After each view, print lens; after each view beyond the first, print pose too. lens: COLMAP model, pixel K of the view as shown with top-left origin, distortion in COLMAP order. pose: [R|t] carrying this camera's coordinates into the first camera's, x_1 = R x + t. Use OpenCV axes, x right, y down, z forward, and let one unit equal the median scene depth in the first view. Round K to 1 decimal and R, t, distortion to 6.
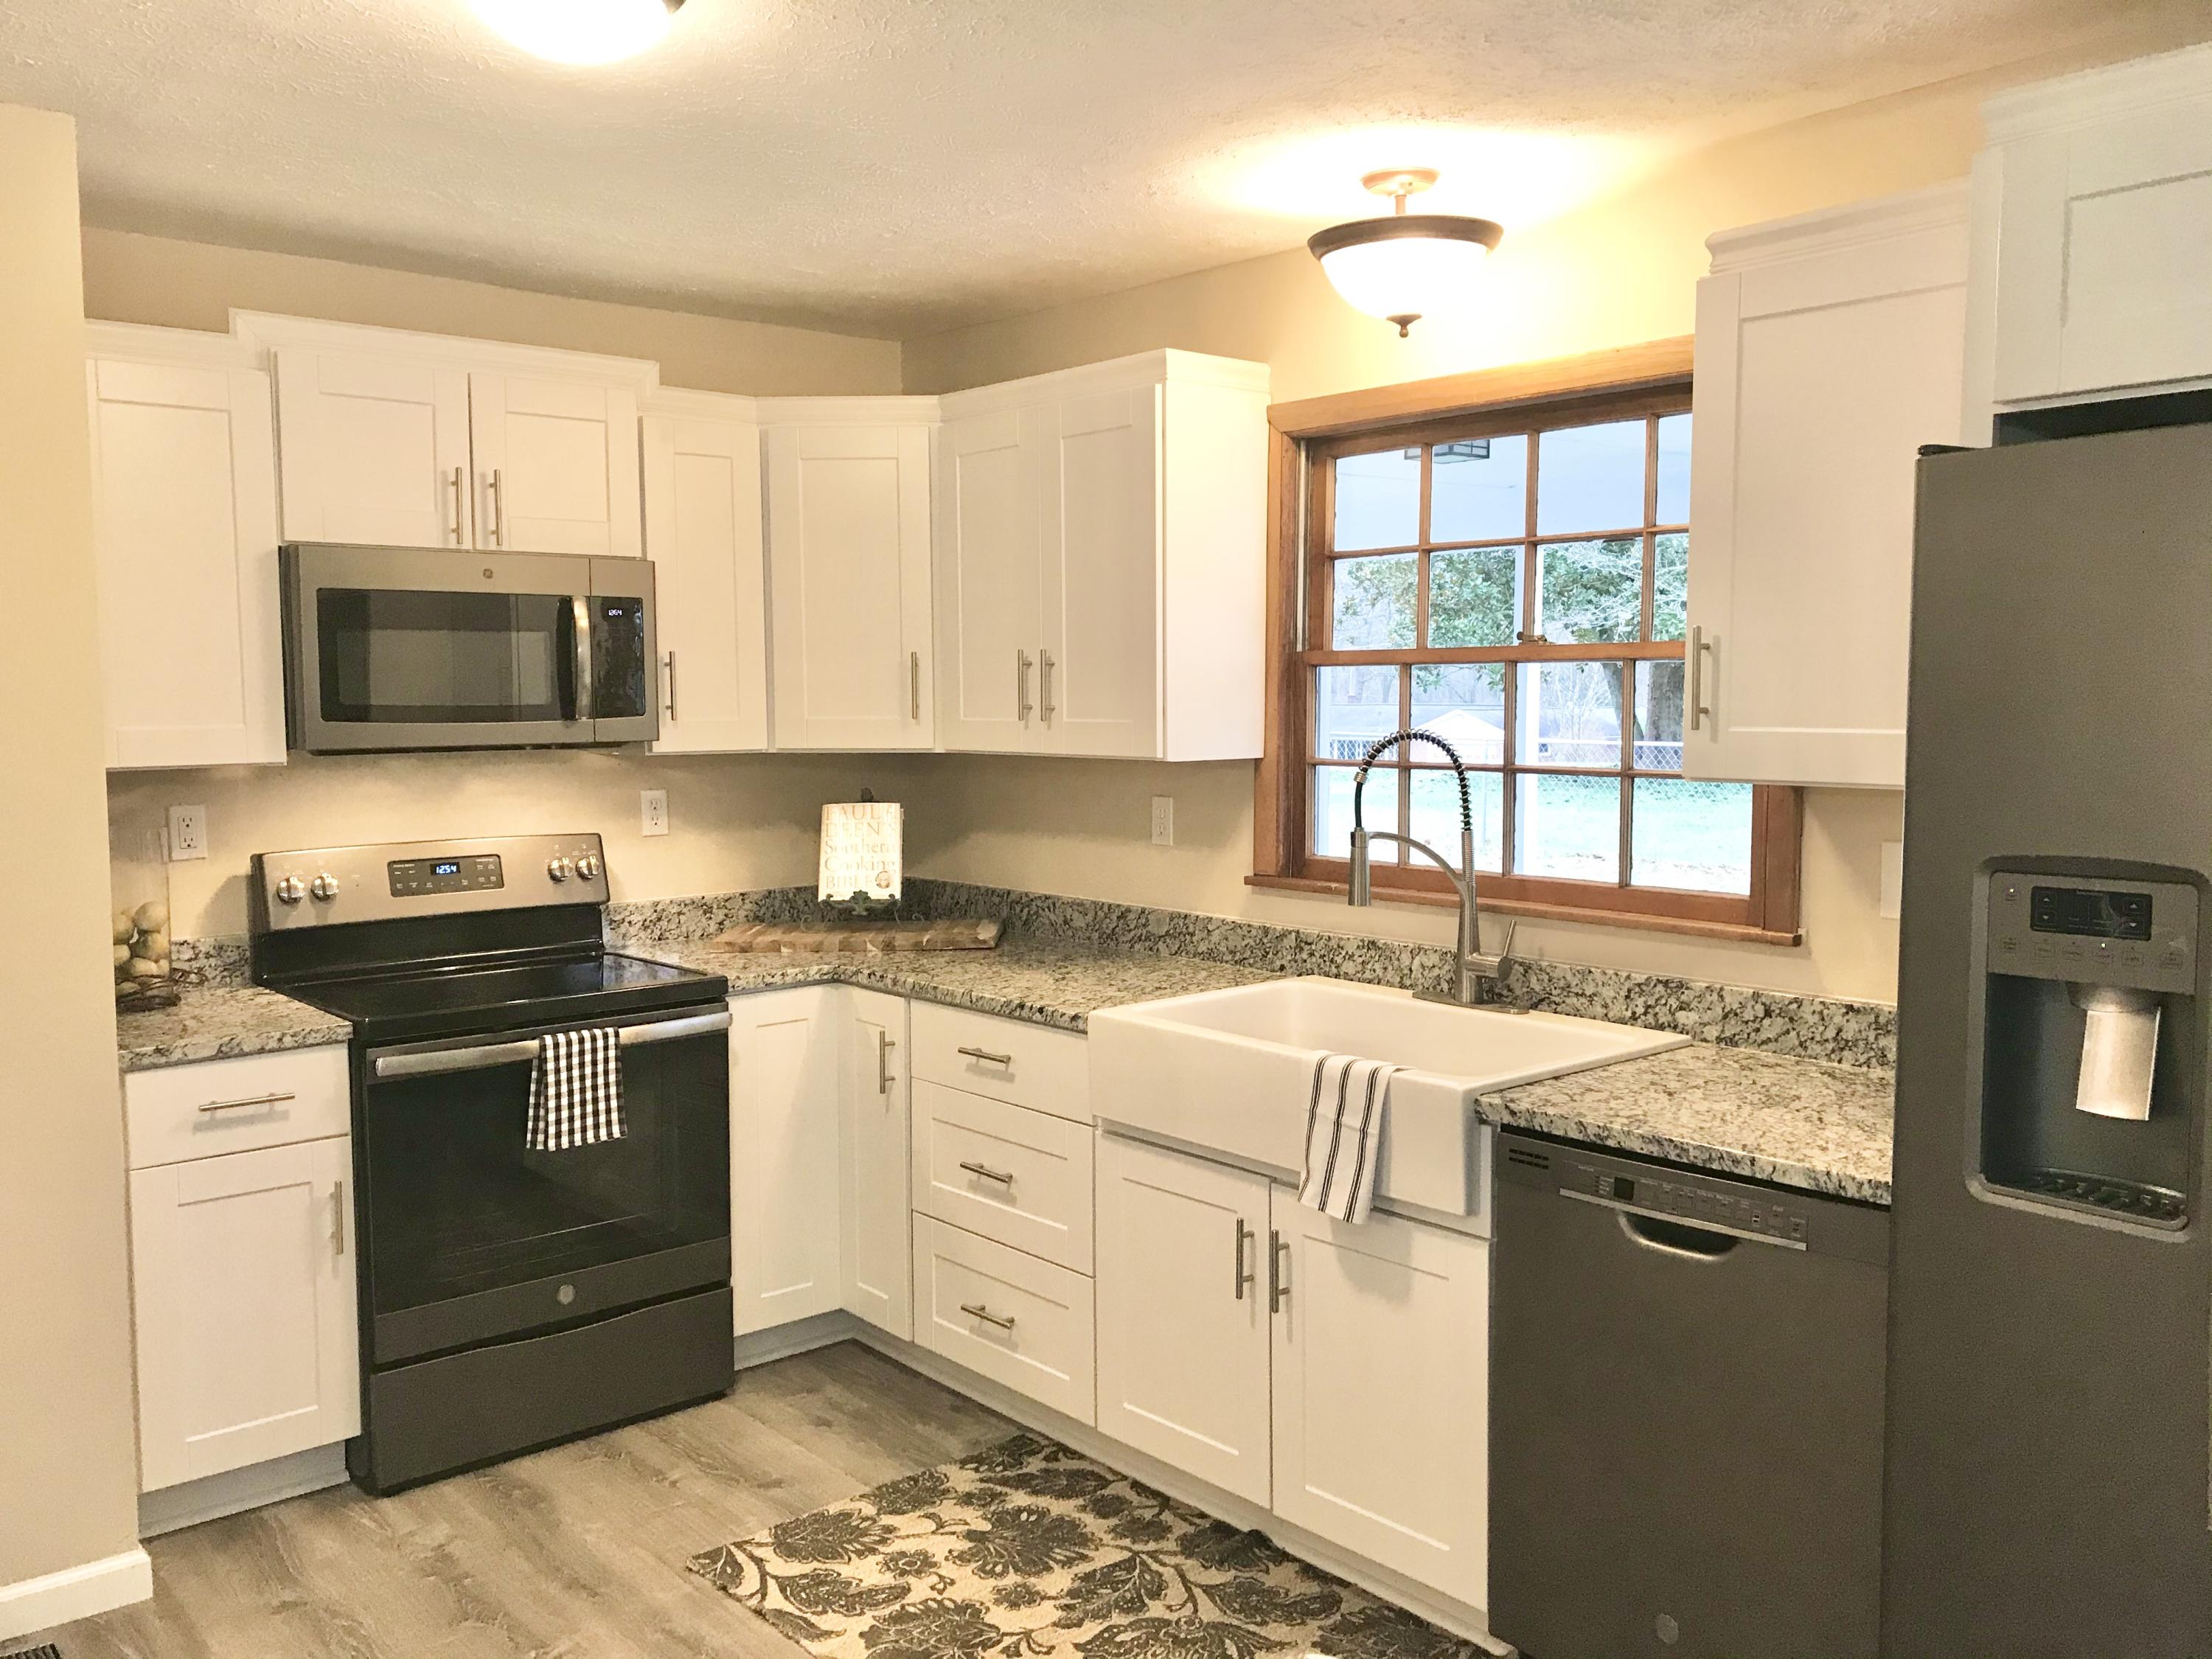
lens RADIAL K [[1824.9, 0, 1104.7], [0, 1824.9, 811.7], [0, 0, 1]] dist [0.034020, -0.010166]
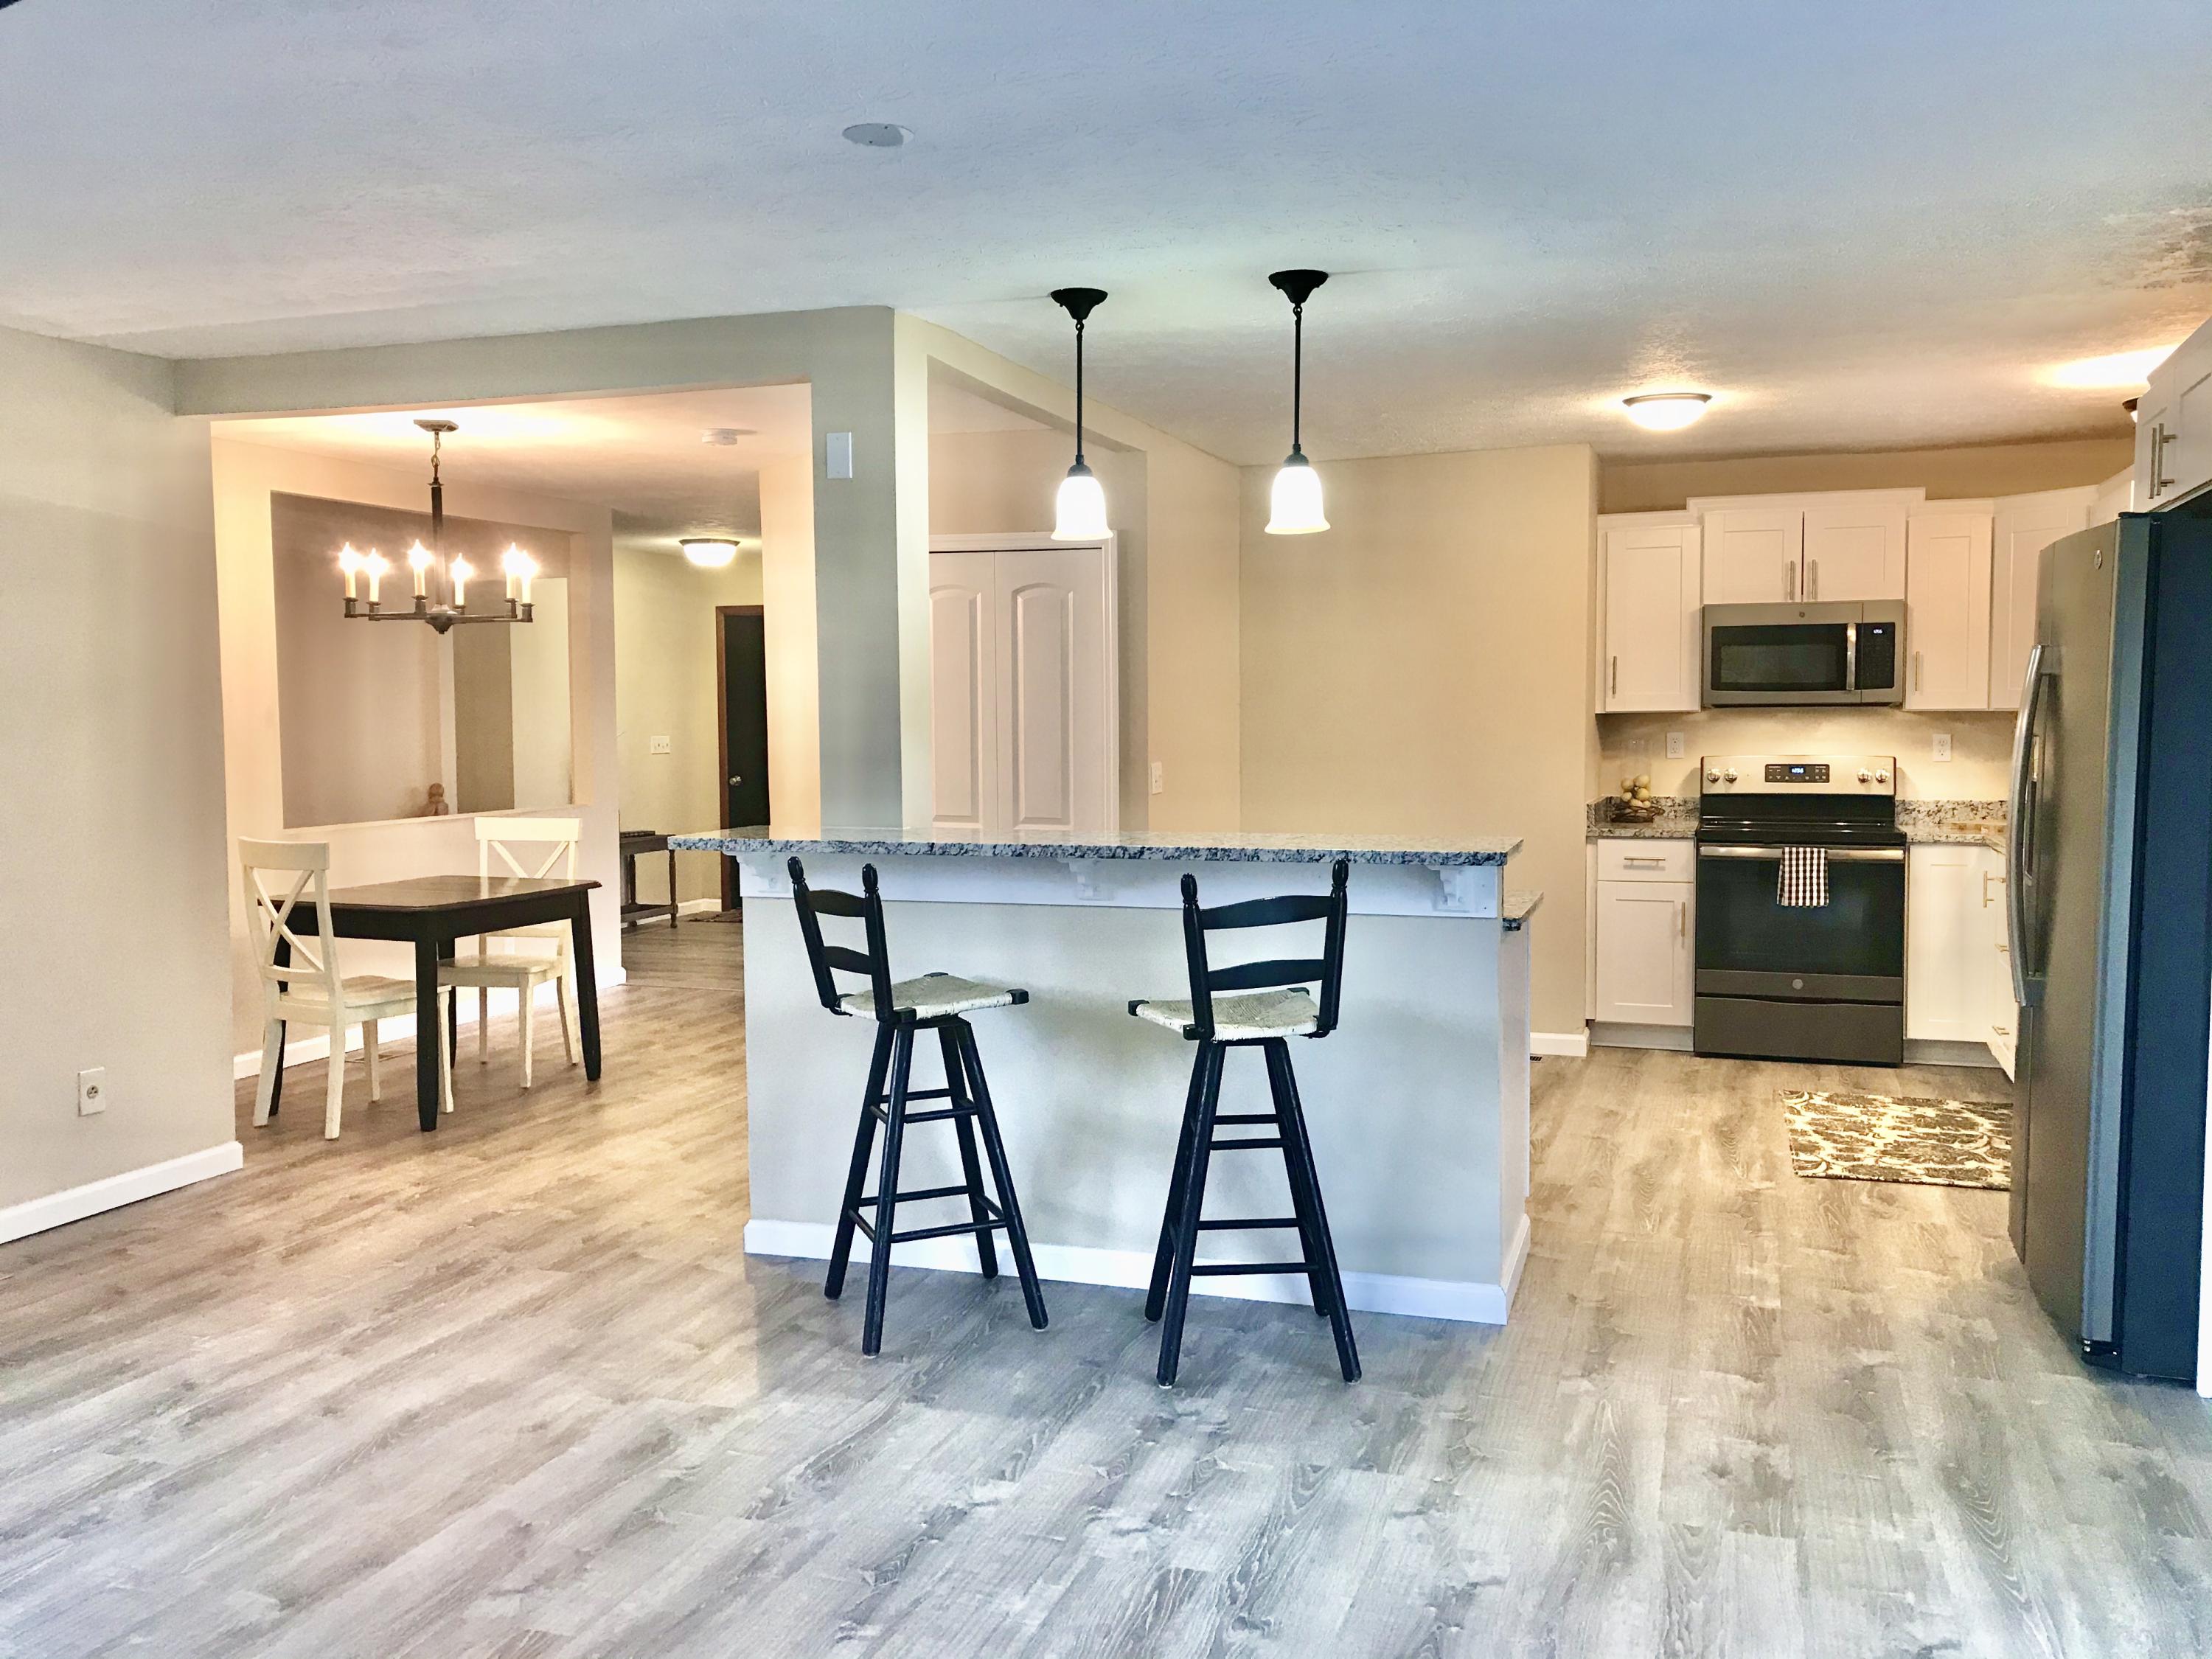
lens RADIAL K [[1824.9, 0, 1106.9], [0, 1824.9, 831.5], [0, 0, 1]] dist [0.034020, -0.010166]
pose [[0.519573, 0.067493, -0.851756, 0.926918], [-0.053676, 0.997485, 0.046298, 0.047092], [0.852739, 0.021664, 0.521888, -0.619172]]
